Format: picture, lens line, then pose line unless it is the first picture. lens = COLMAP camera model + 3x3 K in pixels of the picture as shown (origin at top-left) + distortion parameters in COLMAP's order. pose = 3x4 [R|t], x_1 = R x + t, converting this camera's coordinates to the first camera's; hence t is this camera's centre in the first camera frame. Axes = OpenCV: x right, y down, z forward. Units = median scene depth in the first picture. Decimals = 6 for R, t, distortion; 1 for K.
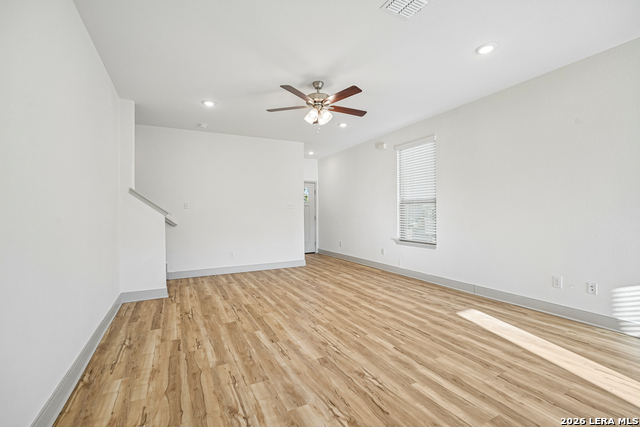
lens RADIAL K [[281.4, 0, 327.4], [0, 281.4, 214.3], [0, 0, 1]] dist [-0.007816, 0.005806]
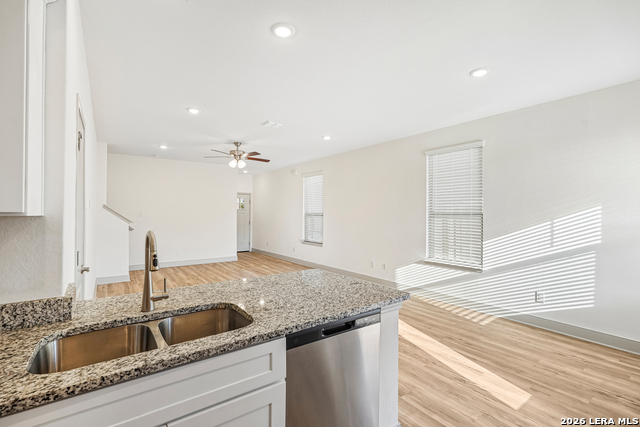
lens RADIAL K [[281.4, 0, 320.6], [0, 281.4, 214.7], [0, 0, 1]] dist [-0.007816, 0.005806]
pose [[0.988803, 0.013684, 0.148599, 0.185857], [-0.013444, 0.999906, -0.002624, -0.054889], [-0.148621, 0.000596, 0.988894, -0.602817]]
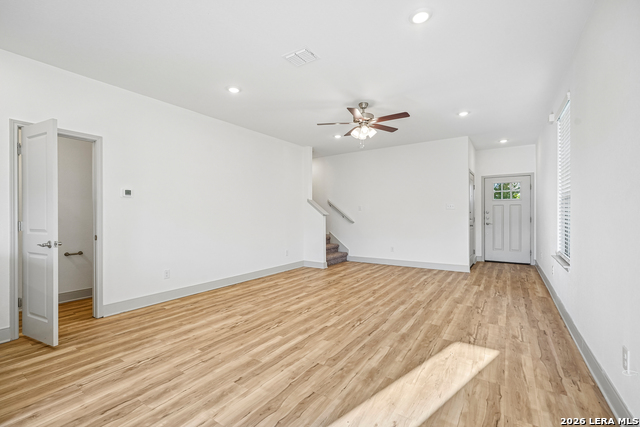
lens RADIAL K [[281.4, 0, 313.7], [0, 281.4, 213.9], [0, 0, 1]] dist [-0.007816, 0.005806]
pose [[0.470669, 0.001599, -0.882308, 0.836828], [-0.001552, 0.999998, 0.000984, -0.007970], [0.882308, 0.000906, 0.470671, 0.245195]]
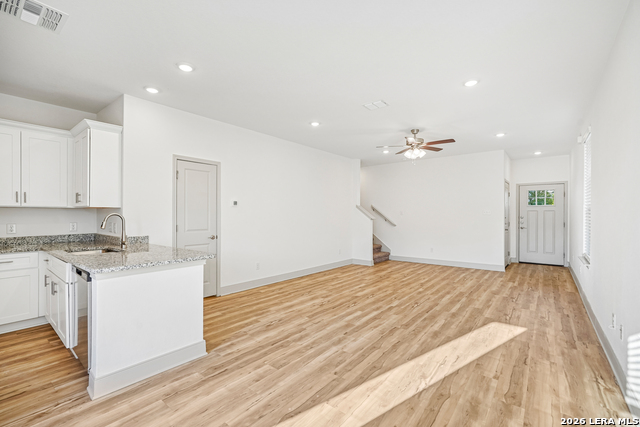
lens RADIAL K [[281.4, 0, 317.1], [0, 281.4, 214.3], [0, 0, 1]] dist [-0.007816, 0.005806]
pose [[0.400212, 0.003574, -0.916416, 0.999953], [-0.007224, 0.999974, 0.000745, -0.031577], [0.916394, 0.006322, 0.400227, -0.025520]]
